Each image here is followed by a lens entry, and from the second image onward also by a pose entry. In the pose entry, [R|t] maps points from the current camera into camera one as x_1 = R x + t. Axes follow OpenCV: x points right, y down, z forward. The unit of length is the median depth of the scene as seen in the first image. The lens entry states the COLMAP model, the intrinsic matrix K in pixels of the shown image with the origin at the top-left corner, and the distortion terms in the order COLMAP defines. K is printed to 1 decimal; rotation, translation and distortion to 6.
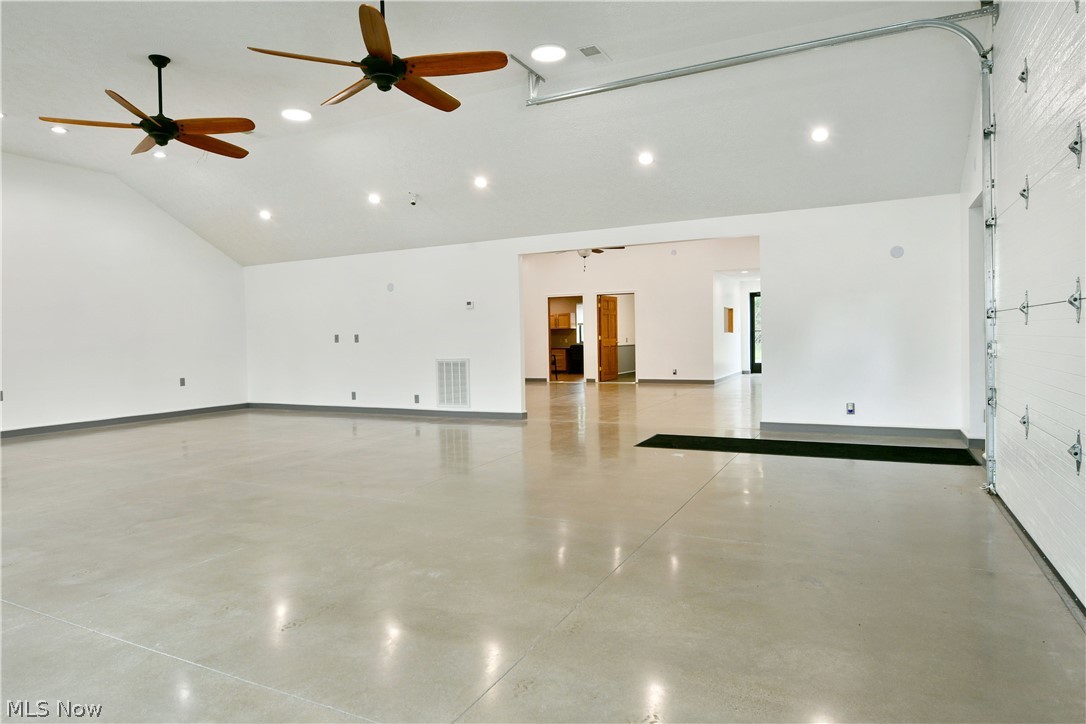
lens RADIAL K [[654.7, 0, 546.0], [0, 654.7, 364.4], [0, 0, 1]] dist [-0.010128, -0.006297]
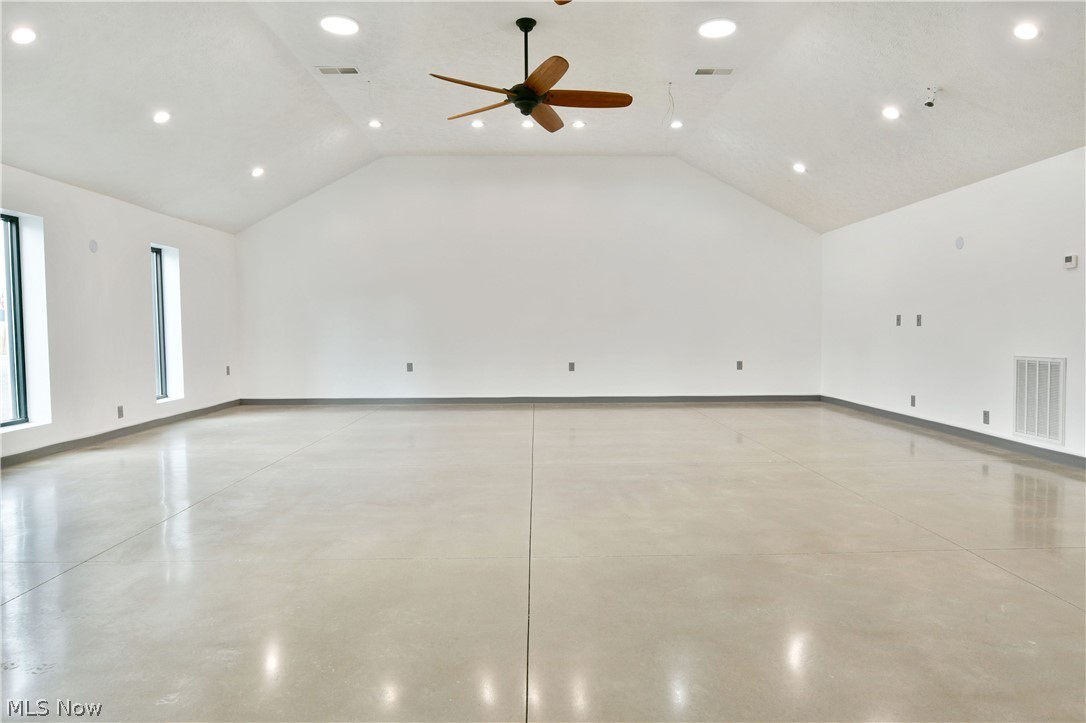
lens RADIAL K [[654.7, 0, 543.2], [0, 654.7, 355.0], [0, 0, 1]] dist [-0.010128, -0.006297]
pose [[0.465898, 0.052313, -0.883291, 0.161005], [-0.038586, 0.998502, 0.038784, -0.015503], [0.883997, 0.016013, 0.467218, 0.341293]]
